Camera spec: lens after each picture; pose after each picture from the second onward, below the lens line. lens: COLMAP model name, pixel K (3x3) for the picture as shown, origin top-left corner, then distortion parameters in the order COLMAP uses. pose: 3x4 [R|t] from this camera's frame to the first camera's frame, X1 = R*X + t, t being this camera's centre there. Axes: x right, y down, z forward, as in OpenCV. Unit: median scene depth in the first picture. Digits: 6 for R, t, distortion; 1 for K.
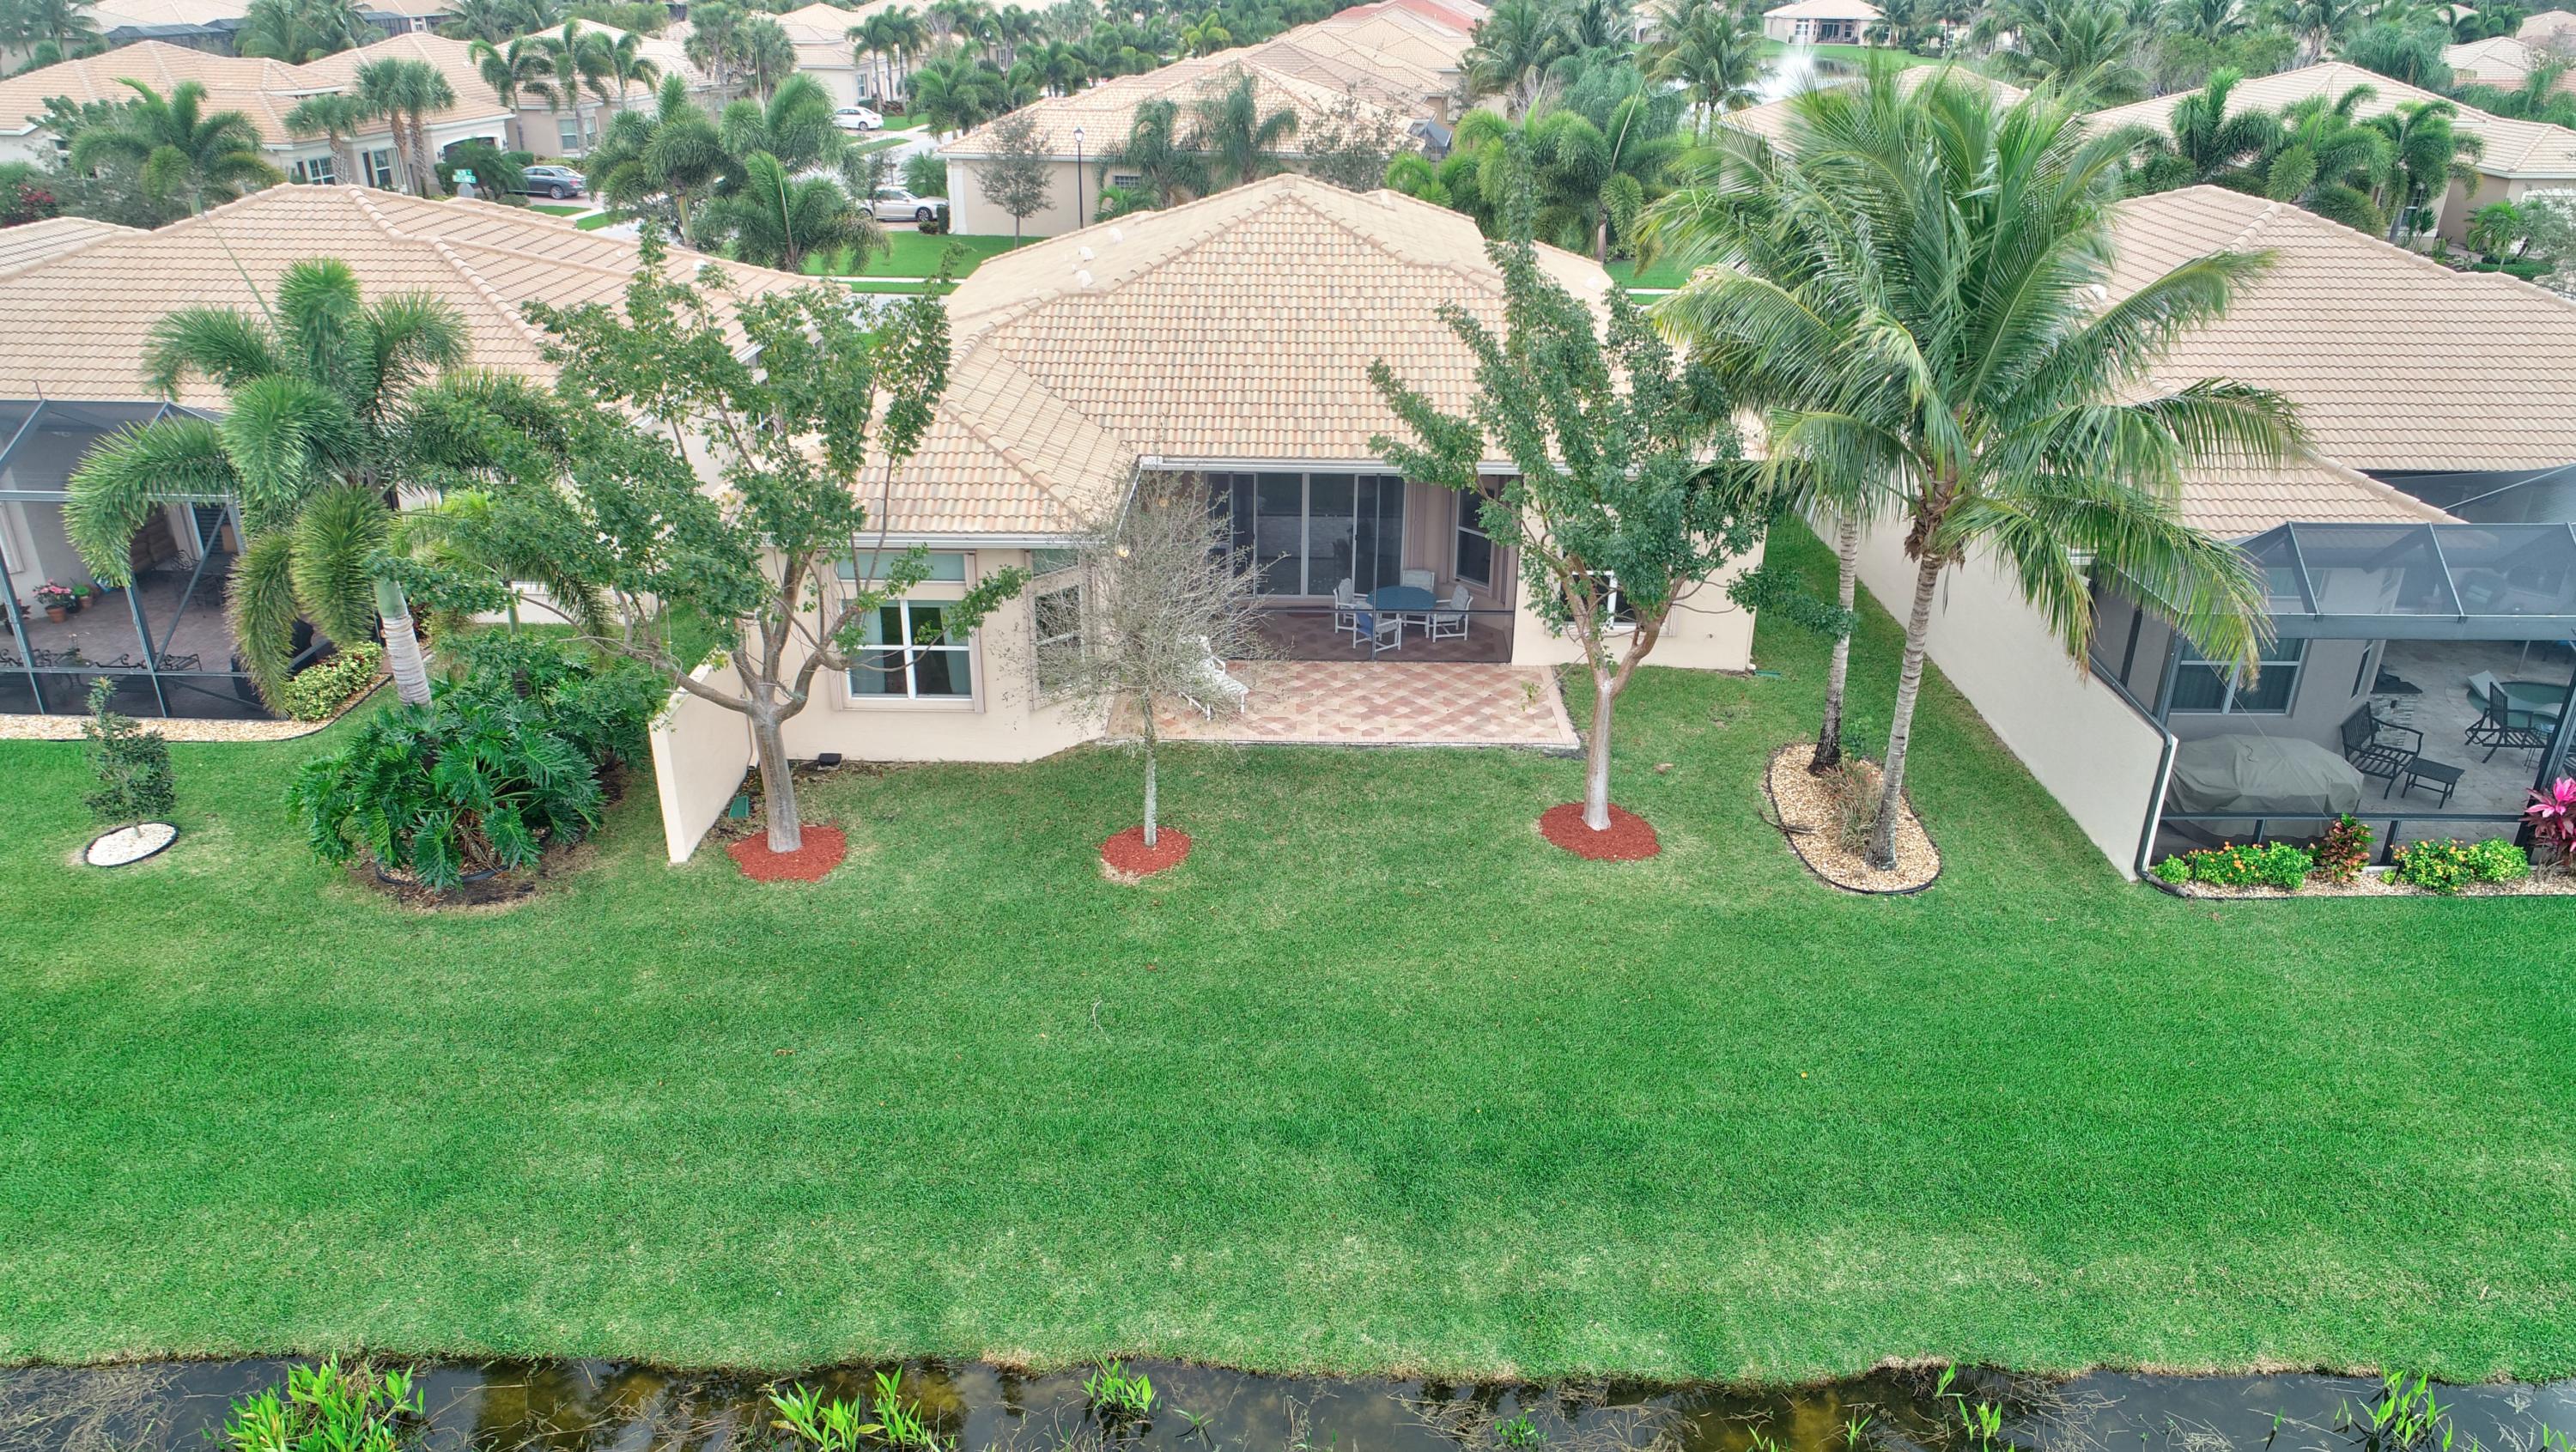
lens RADIAL K [[1722.5, 0, 1288.0], [0, 1722.5, 726.0], [0, 0, 1]] dist [-0.006747, -0.002990]
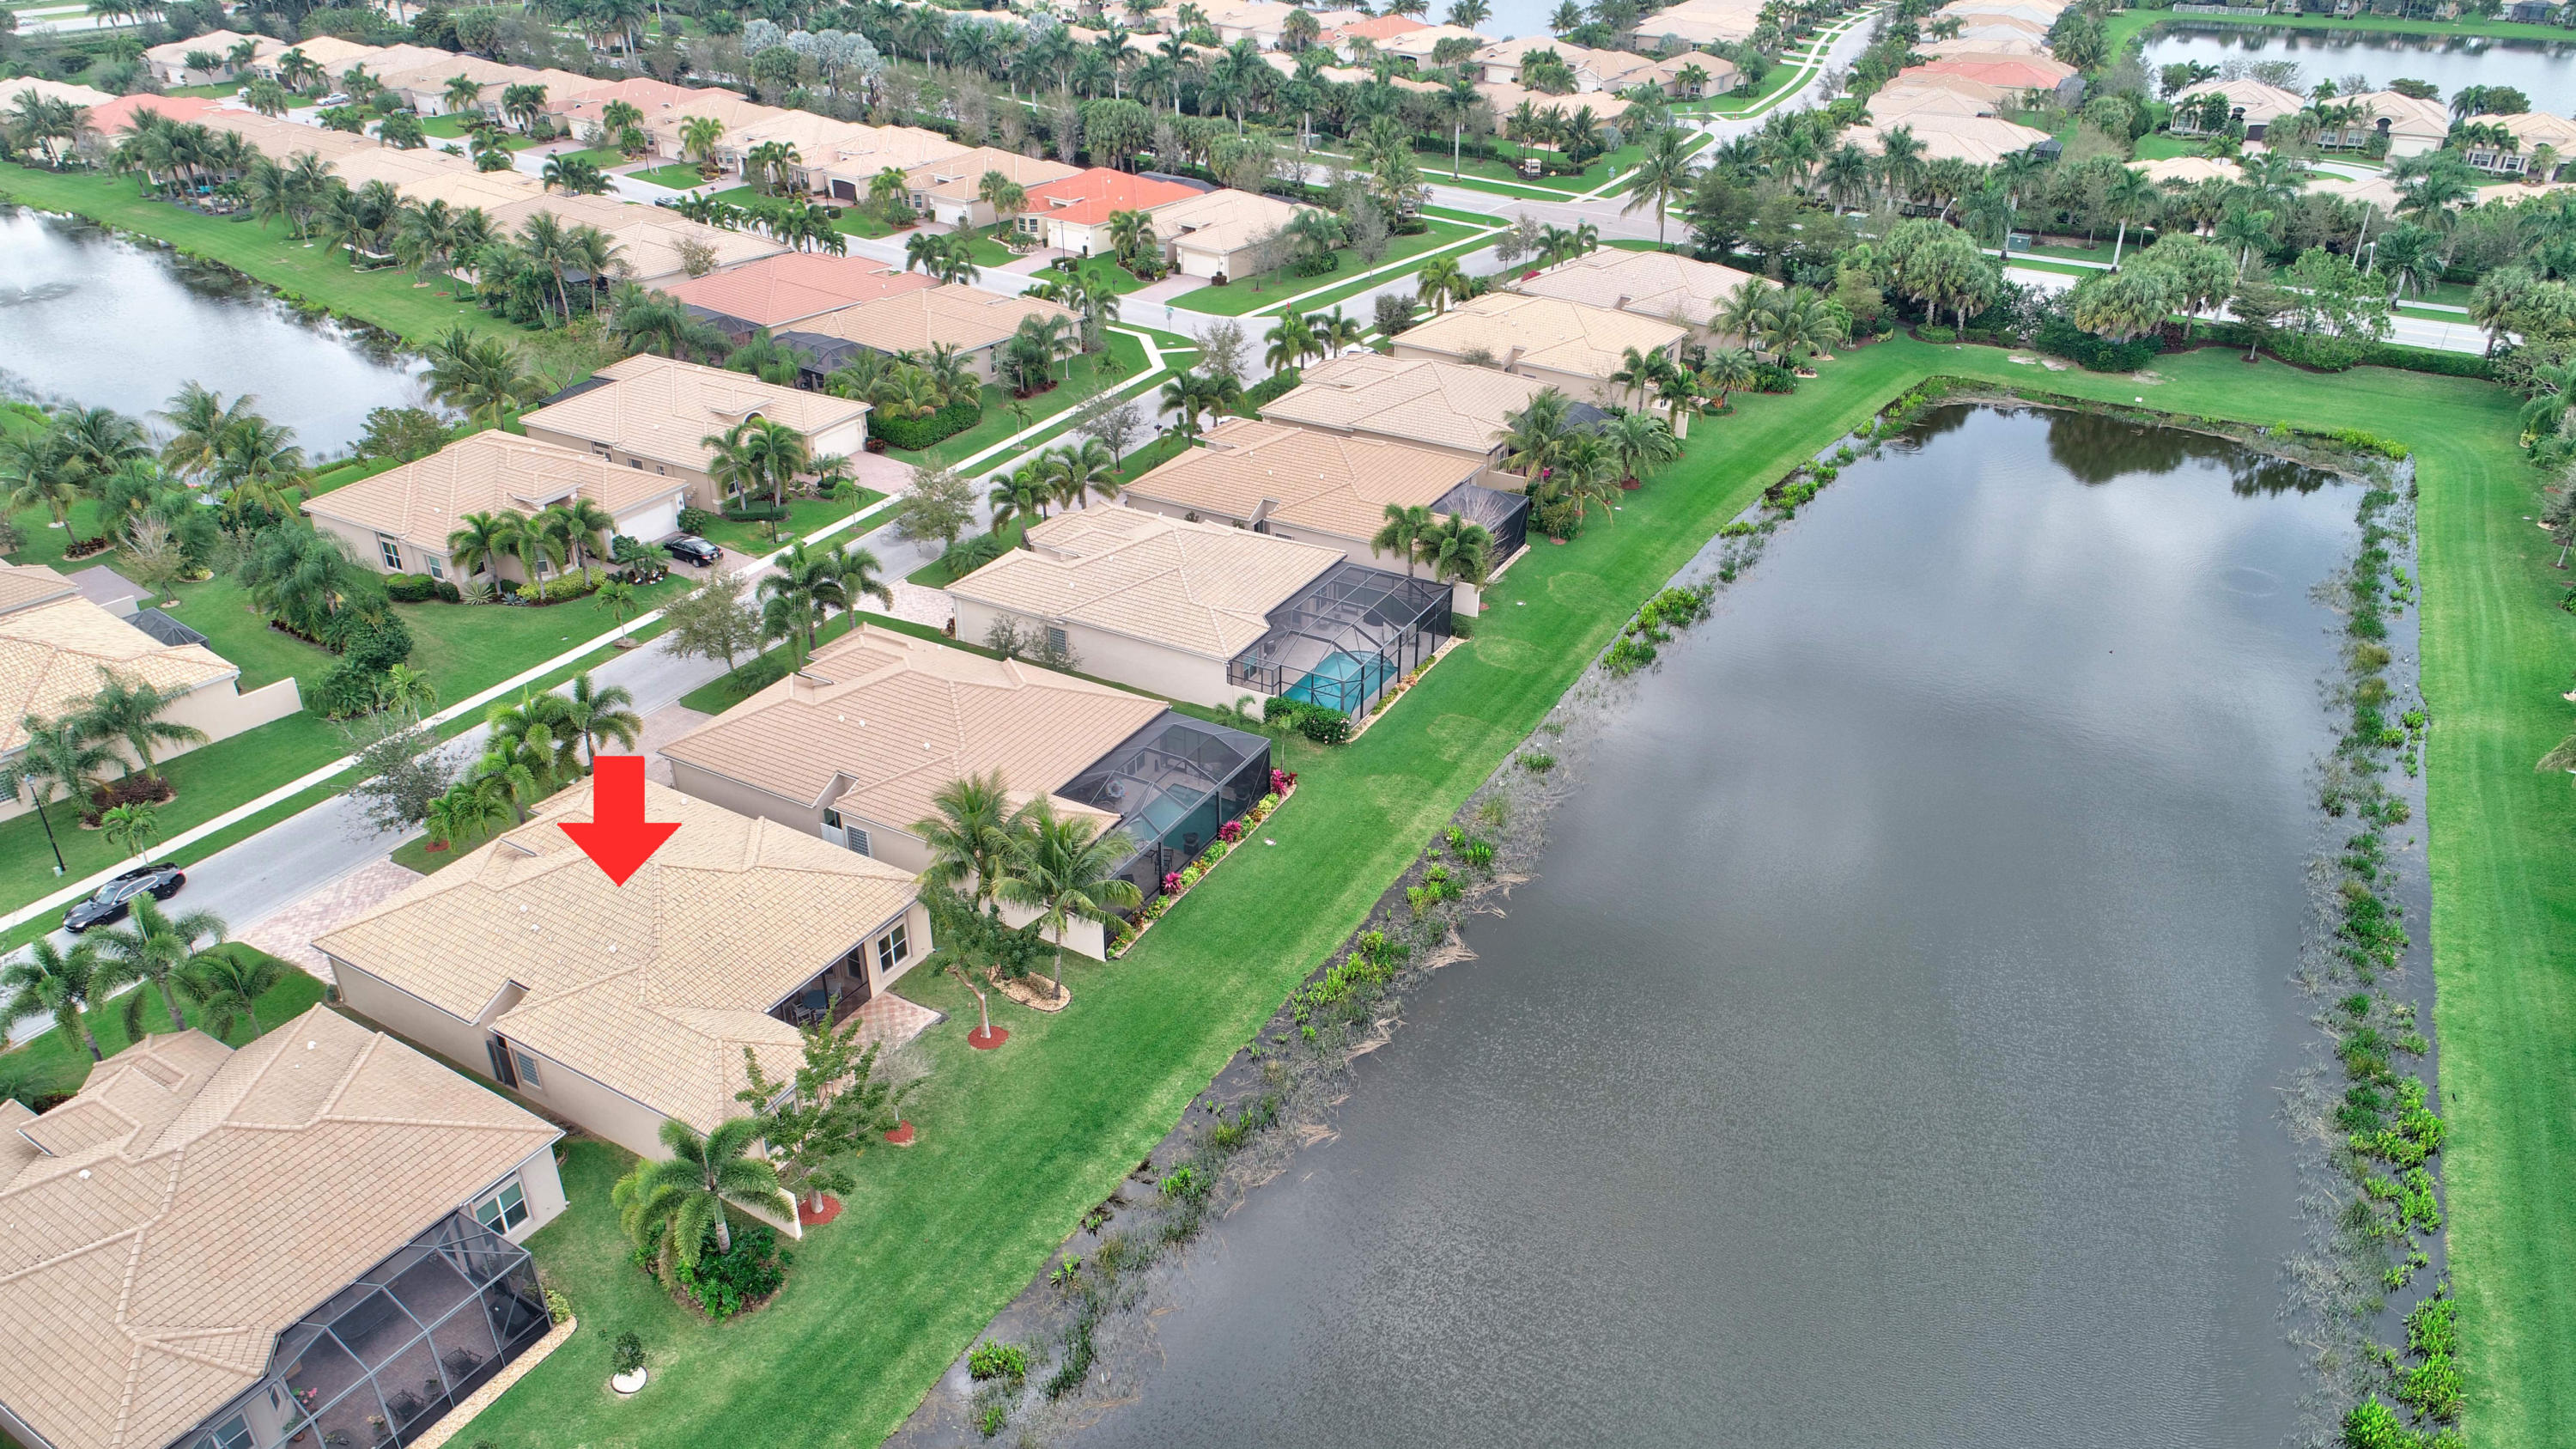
lens RADIAL K [[1730.7, 0, 1288.0], [0, 1730.7, 724.5], [0, 0, 1]] dist [-0.005206, 0.002893]
pose [[0.490442, -0.423651, 0.761569, -1.798409], [0.351270, 0.895852, 0.272137, -1.174760], [-0.797544, 0.134049, 0.588179, -1.402625]]
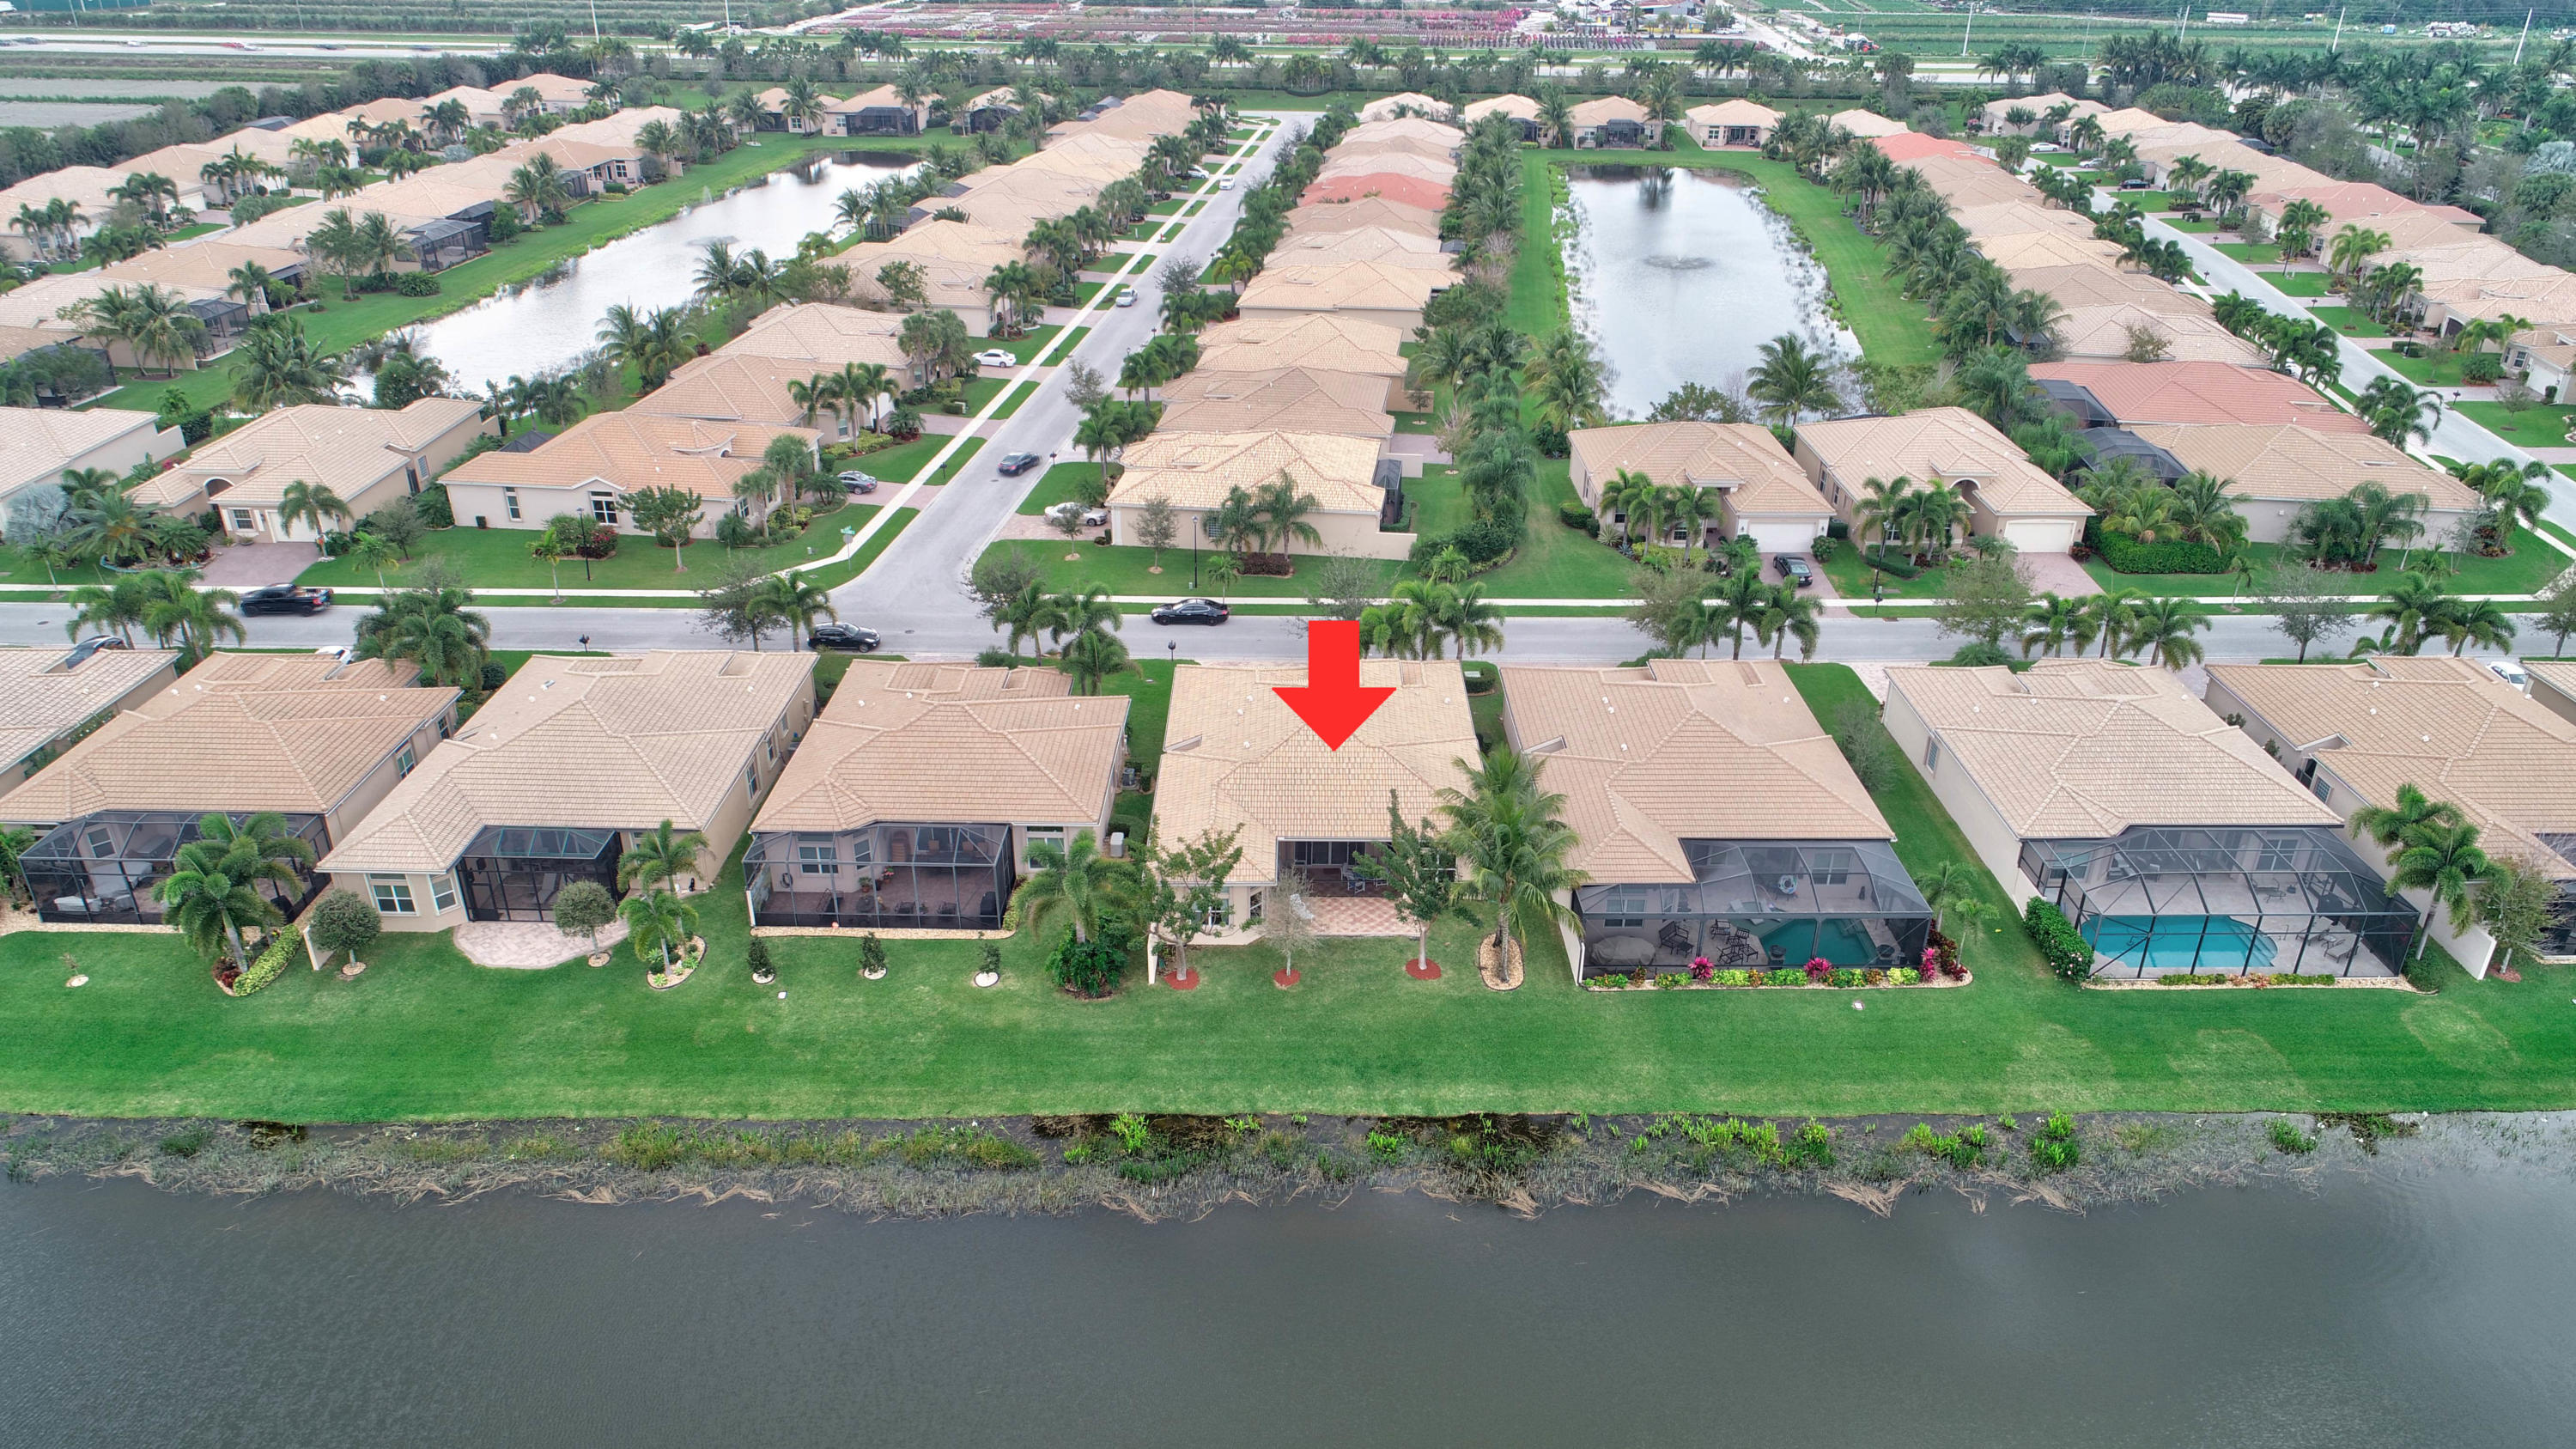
lens RADIAL K [[1722.8, 0, 1288.0], [0, 1722.8, 724.5], [0, 0, 1]] dist [-0.006747, -0.002990]
pose [[0.999953, -0.006884, 0.006757, -0.107599], [0.006551, 0.998821, 0.048111, -0.624986], [-0.007081, -0.048065, 0.998819, -2.503008]]
